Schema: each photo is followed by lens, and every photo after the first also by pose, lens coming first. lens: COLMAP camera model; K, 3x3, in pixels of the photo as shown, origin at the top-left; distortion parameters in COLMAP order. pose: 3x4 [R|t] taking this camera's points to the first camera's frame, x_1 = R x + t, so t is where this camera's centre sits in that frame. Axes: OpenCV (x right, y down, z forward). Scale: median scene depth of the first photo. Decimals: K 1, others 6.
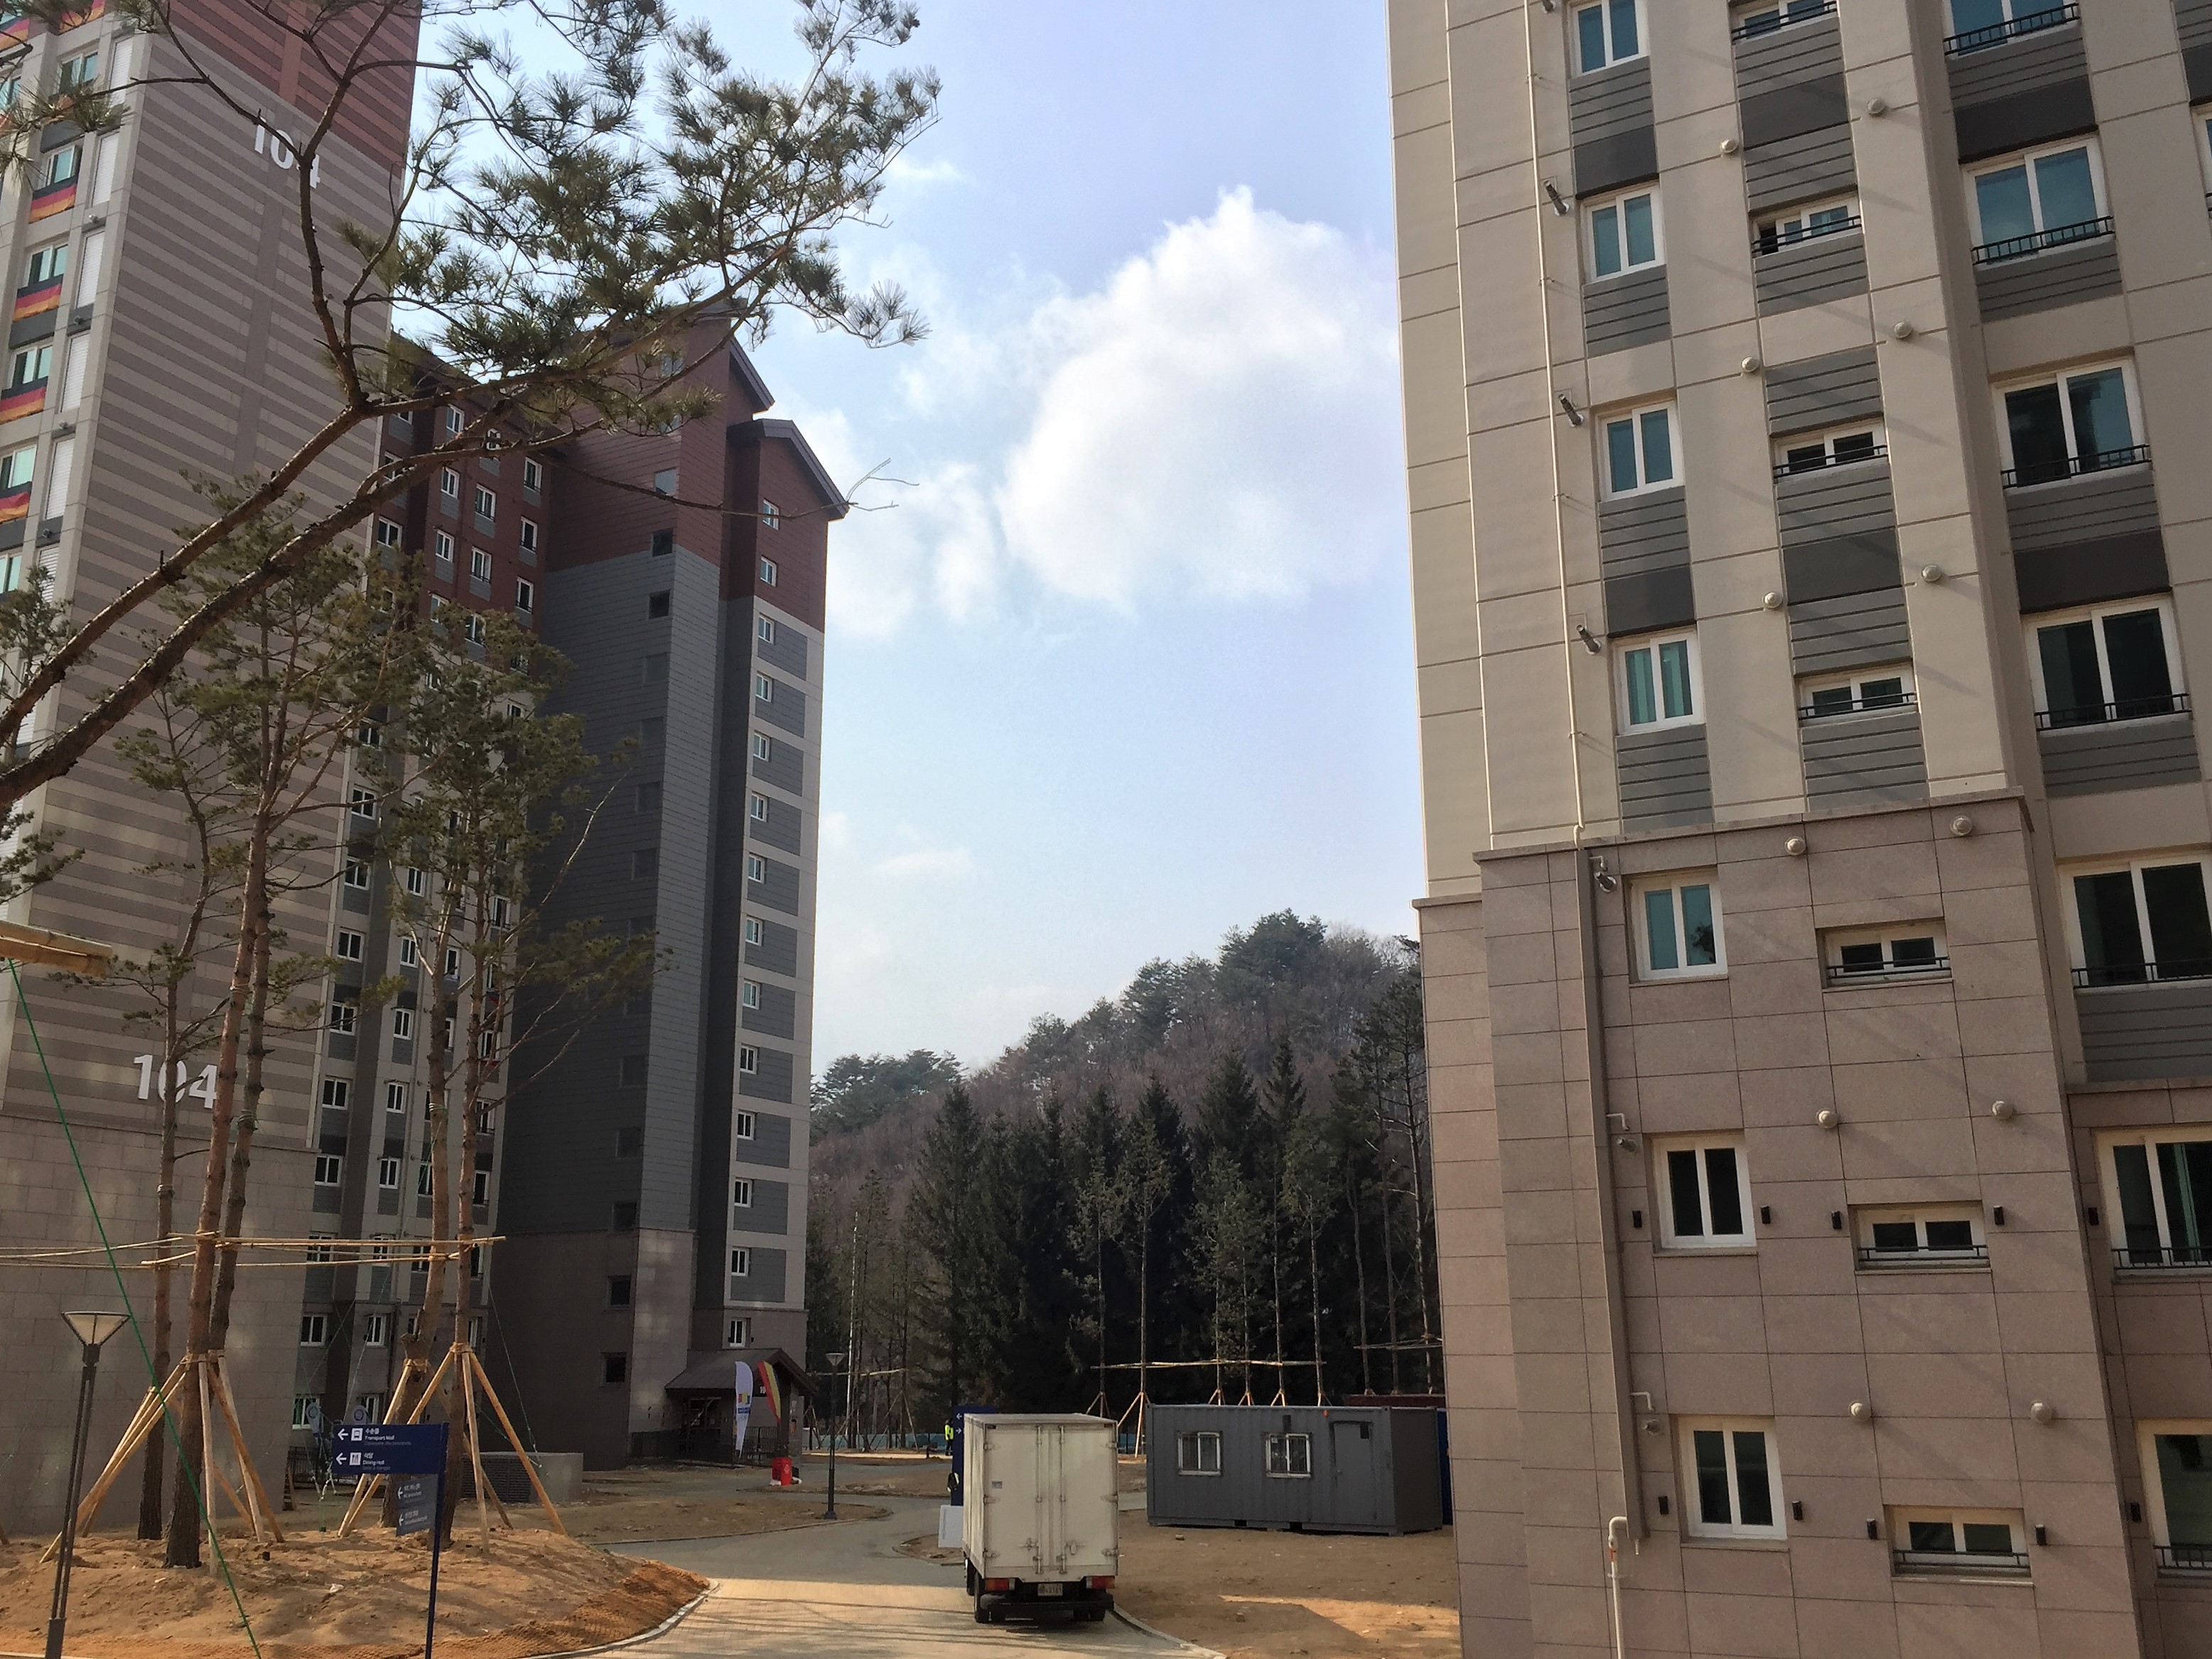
lens RADIAL K [[2001.9, 0, 1102.5], [0, 2001.9, 881.1], [0, 0, 1]] dist [0.143739, -0.230410]
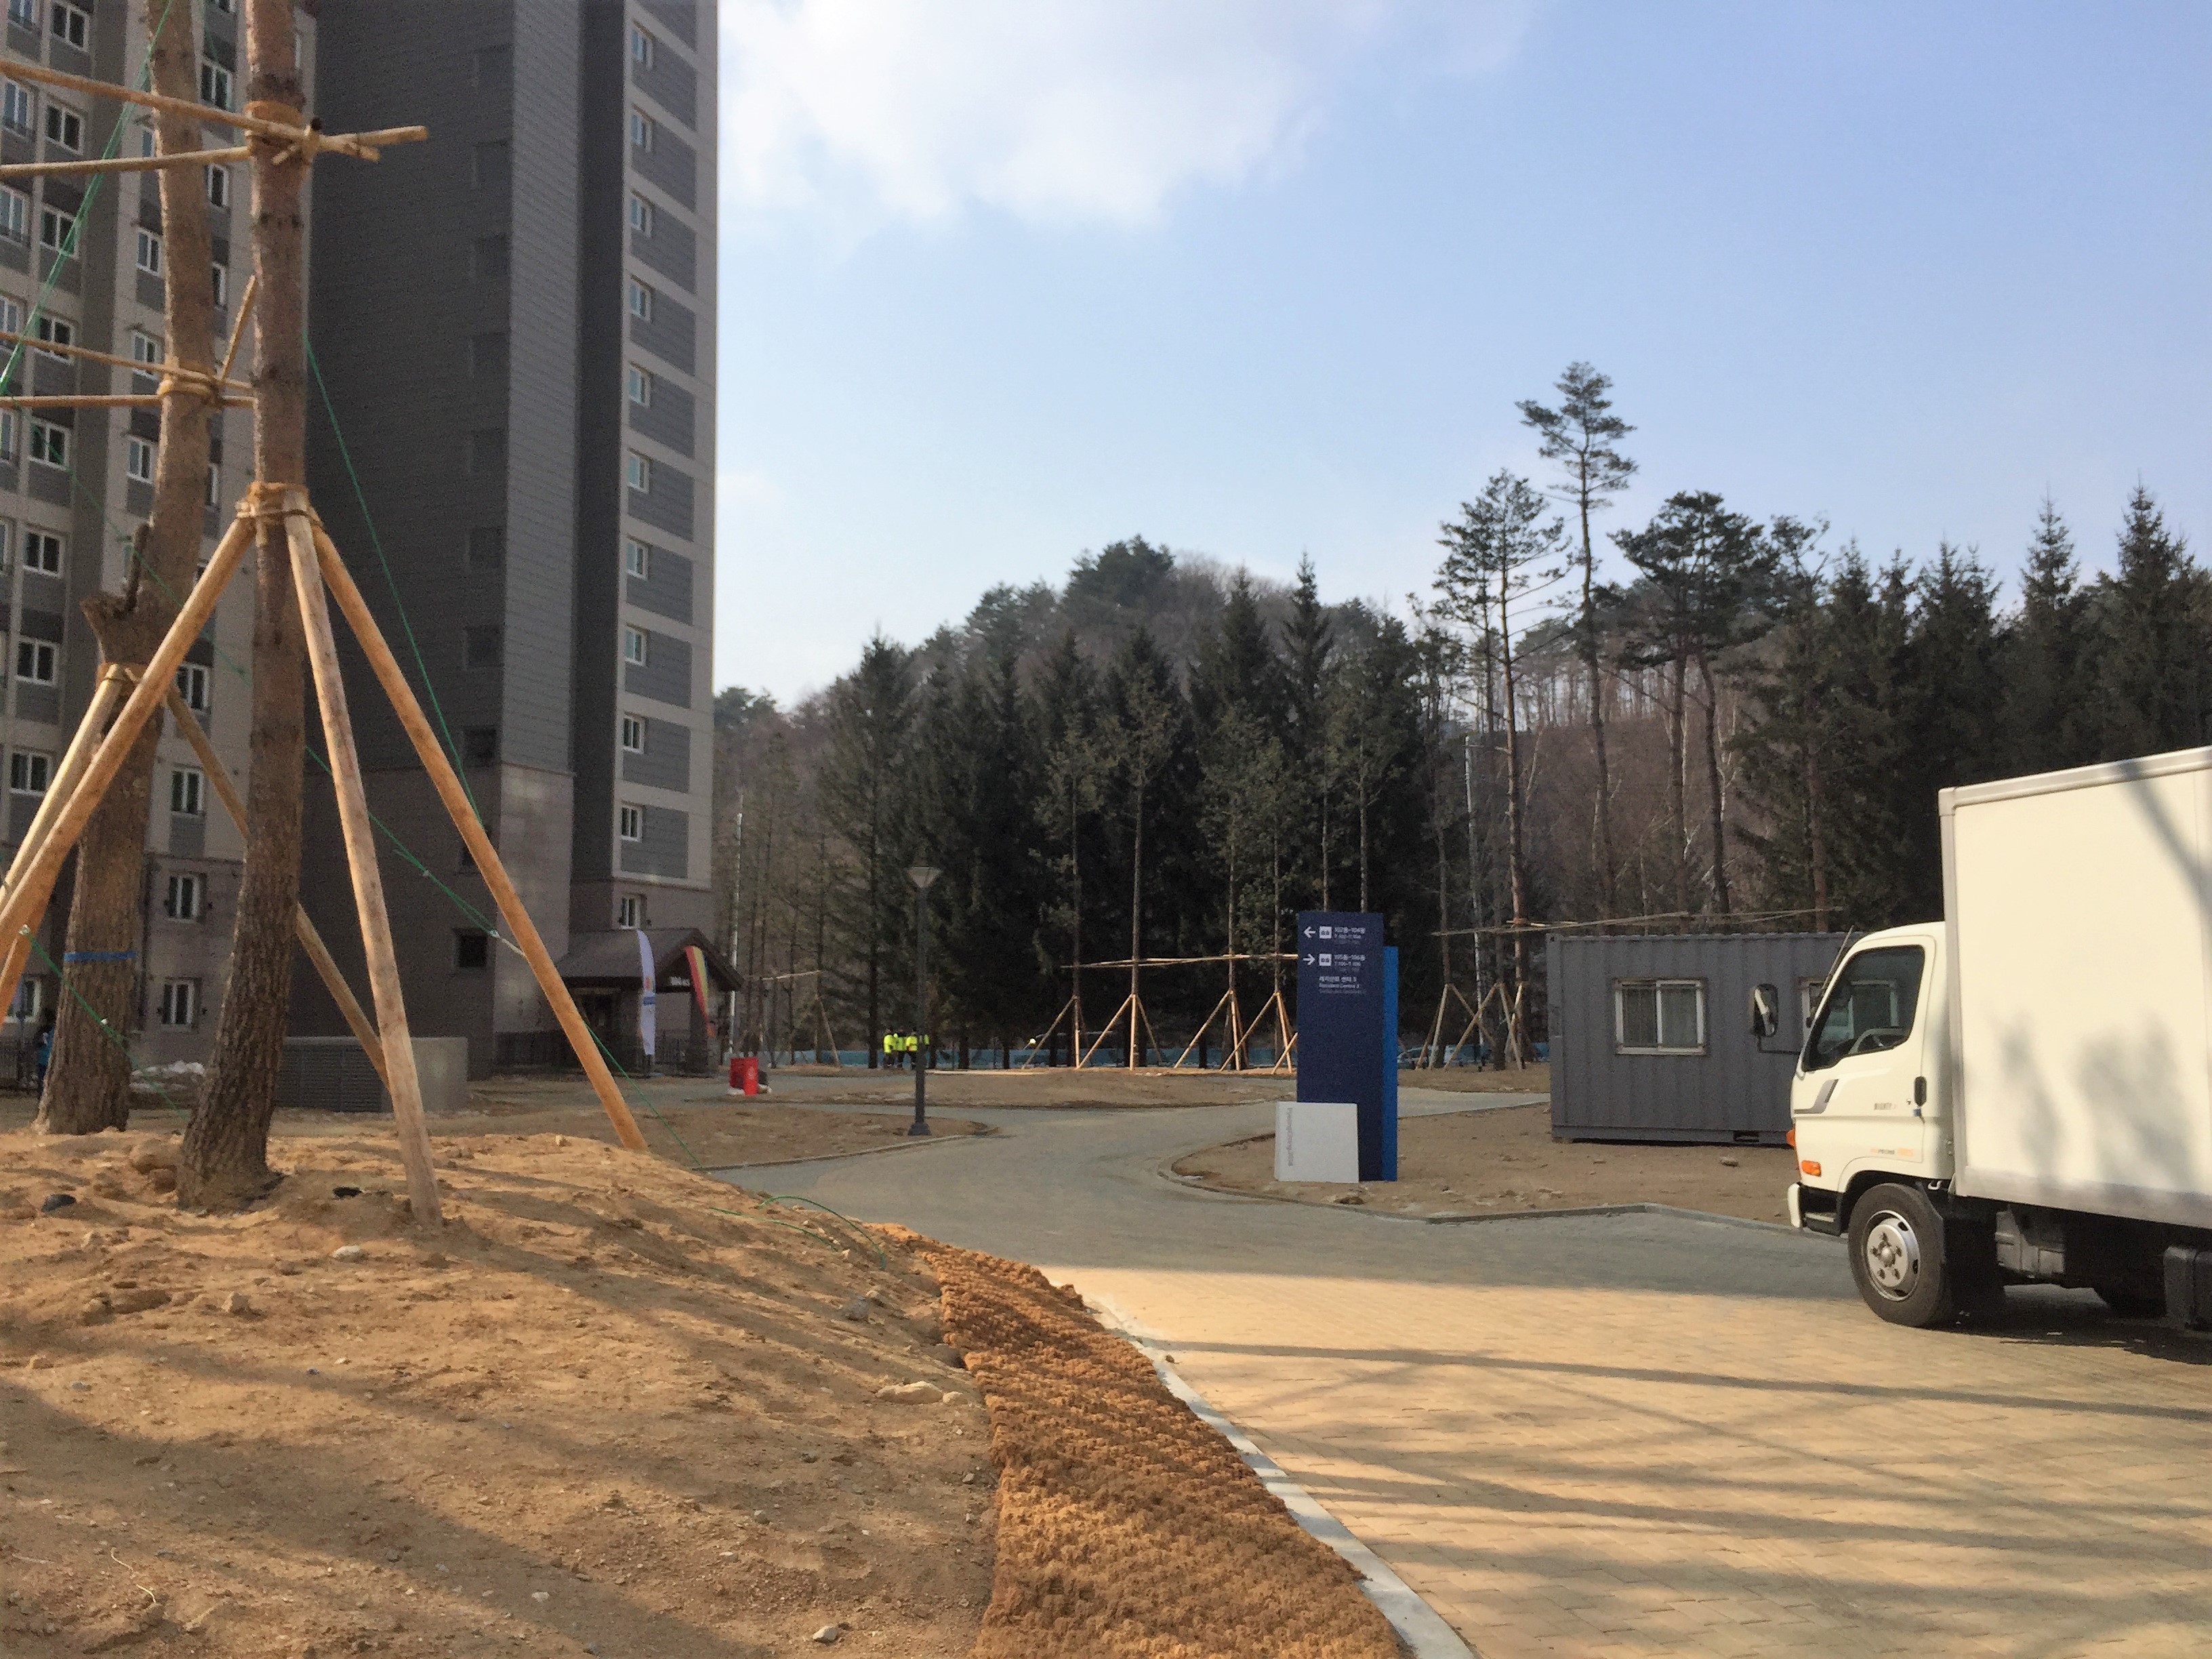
lens RADIAL K [[1895.8, 0, 1106.0], [0, 1895.8, 829.5], [0, 0, 1]] dist [0.115405, -0.155297]
pose [[0.992722, 0.011567, 0.119871, -0.084426], [-0.028011, 0.990256, 0.136414, 0.084351], [-0.117125, -0.138779, 0.983373, 0.260810]]
